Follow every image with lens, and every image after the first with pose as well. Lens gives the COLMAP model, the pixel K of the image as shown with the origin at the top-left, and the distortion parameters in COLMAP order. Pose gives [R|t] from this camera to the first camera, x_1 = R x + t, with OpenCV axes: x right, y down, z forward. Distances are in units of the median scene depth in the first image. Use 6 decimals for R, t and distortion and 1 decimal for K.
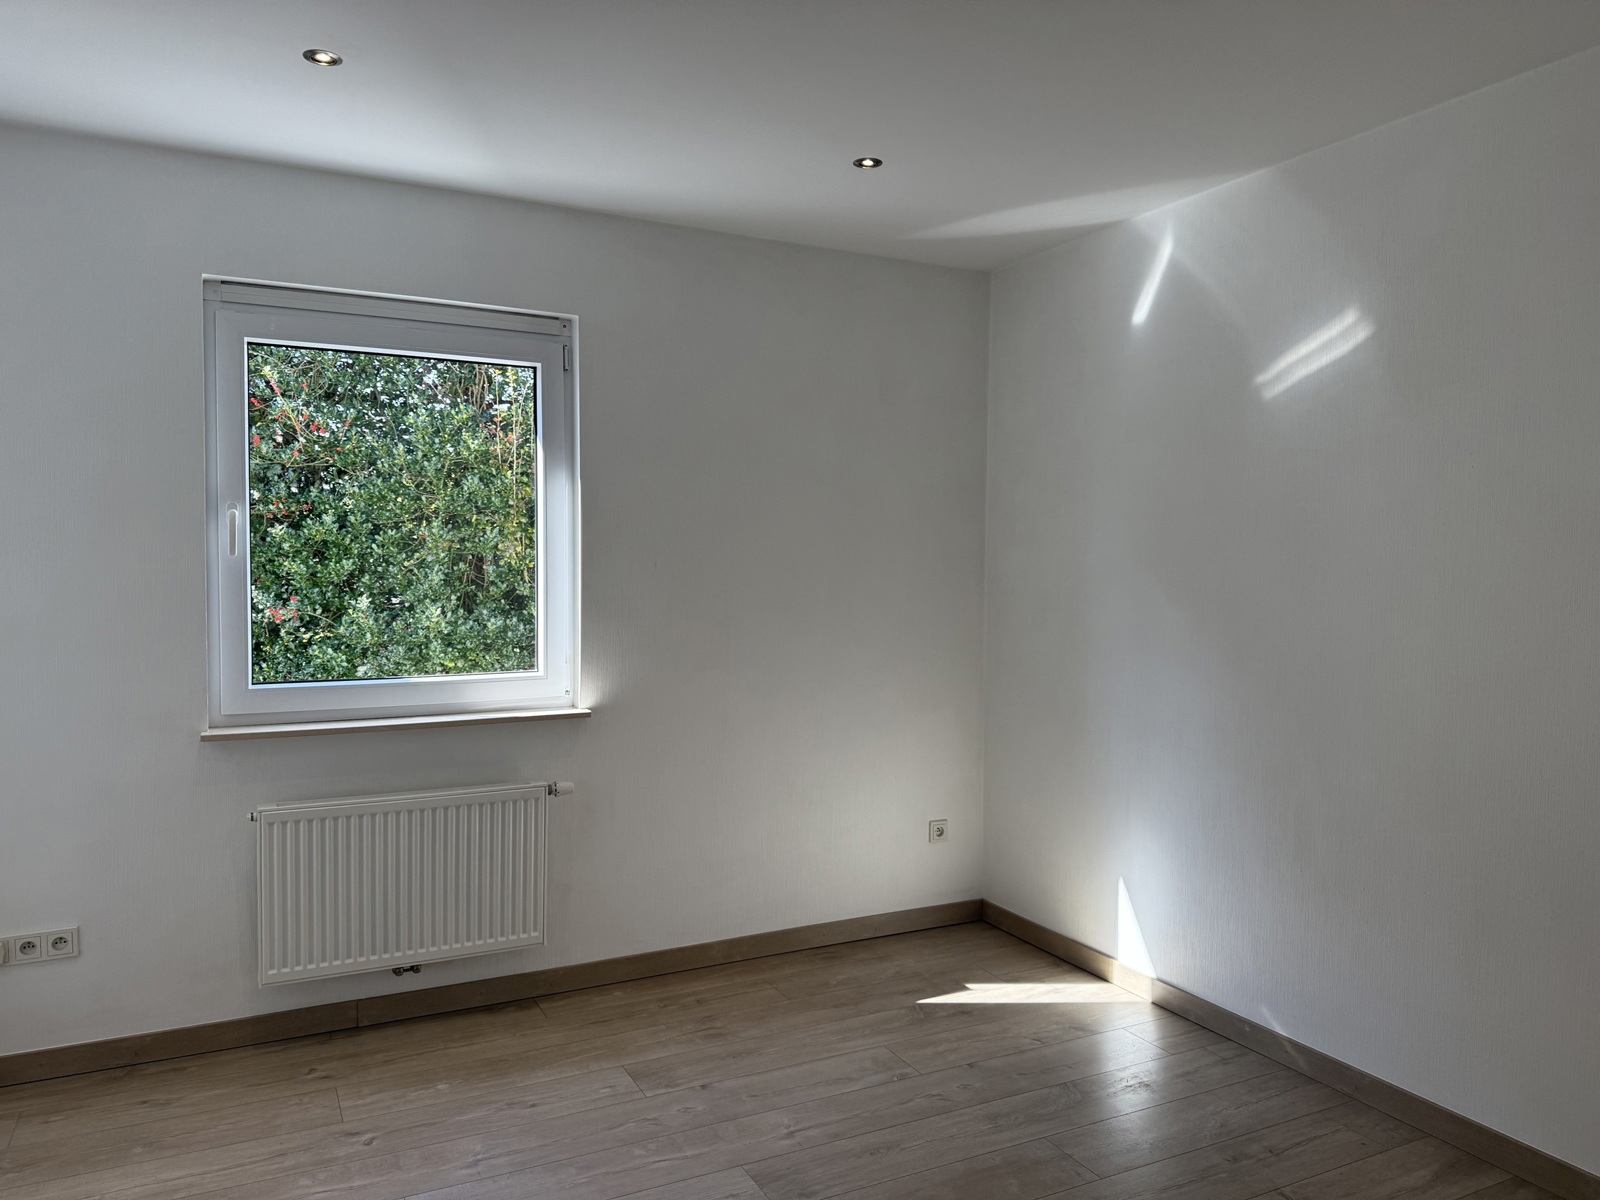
lens RADIAL K [[1113.8, 0, 800.8], [0, 1113.8, 600.8], [0, 0, 1]] dist [0.052443, -0.015726]
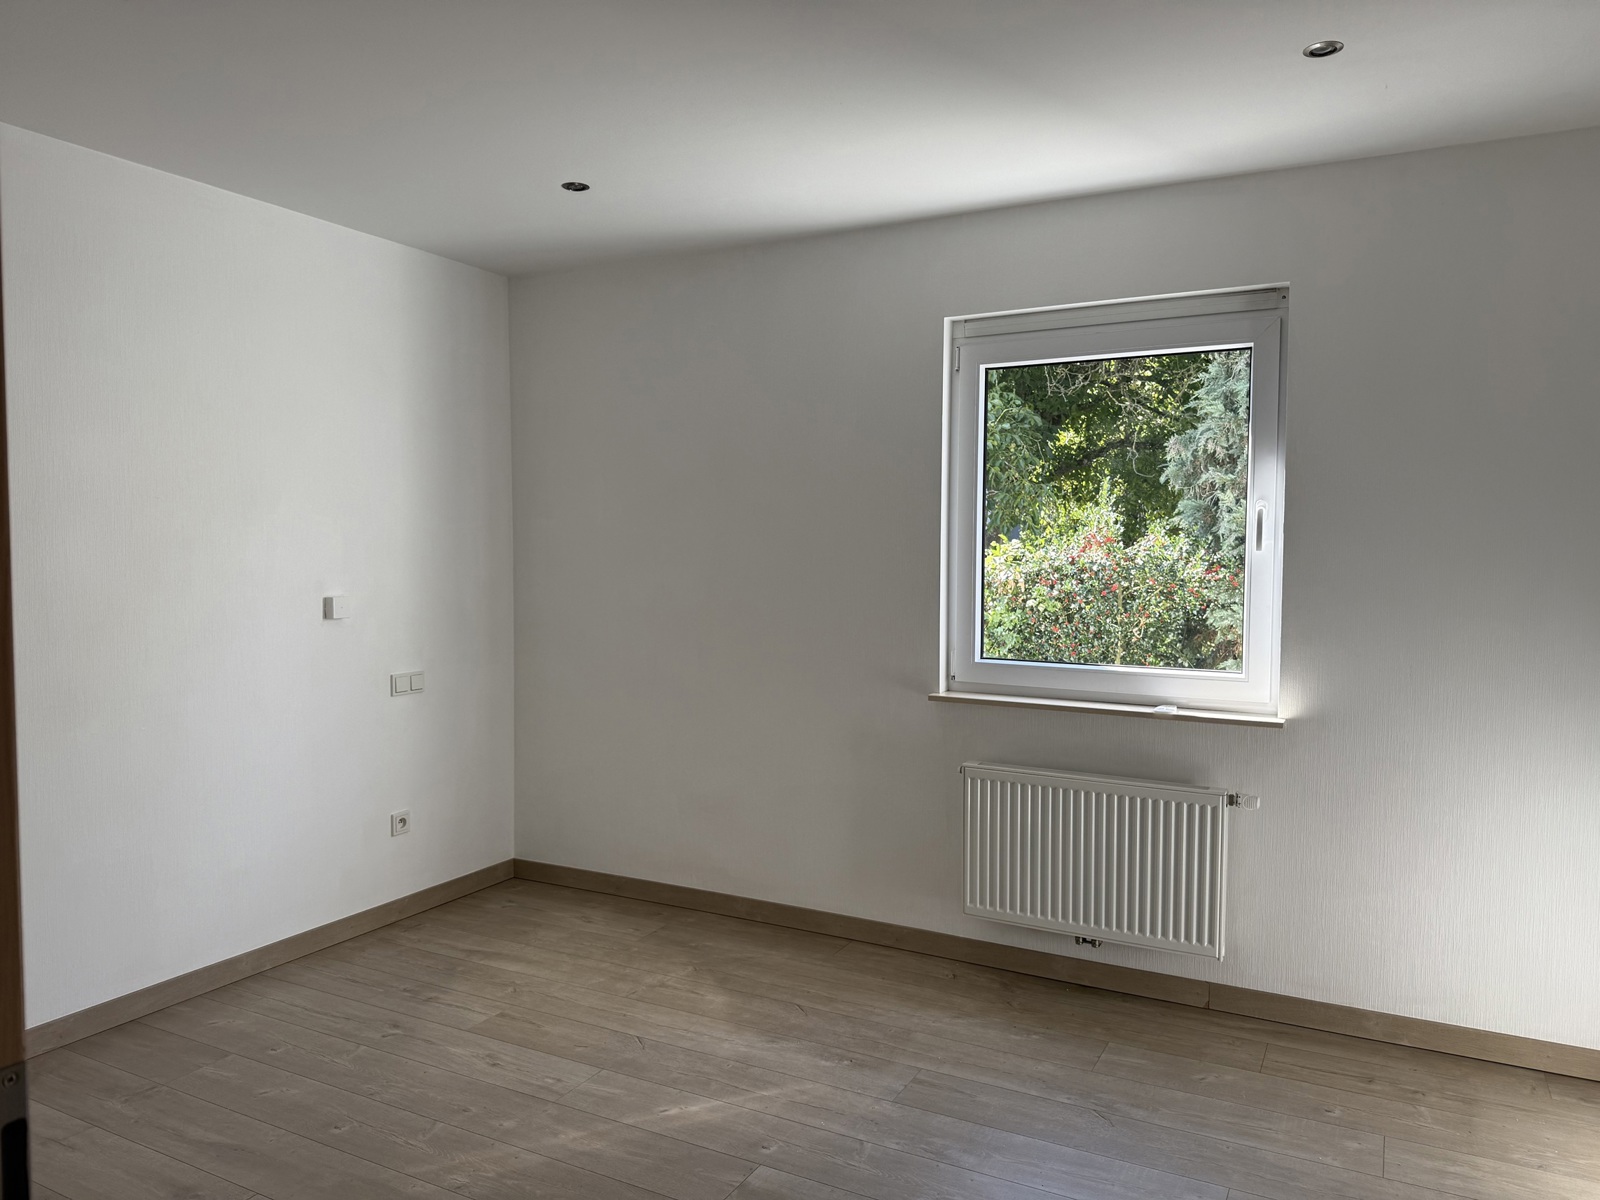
lens RADIAL K [[1113.8, 0, 800.8], [0, 1113.8, 599.1], [0, 0, 1]] dist [0.052443, -0.015726]
pose [[0.579078, 0.038874, -0.814345, 0.324502], [-0.036098, 0.999106, 0.022025, -0.006350], [0.814473, 0.016643, 0.579963, 0.157417]]
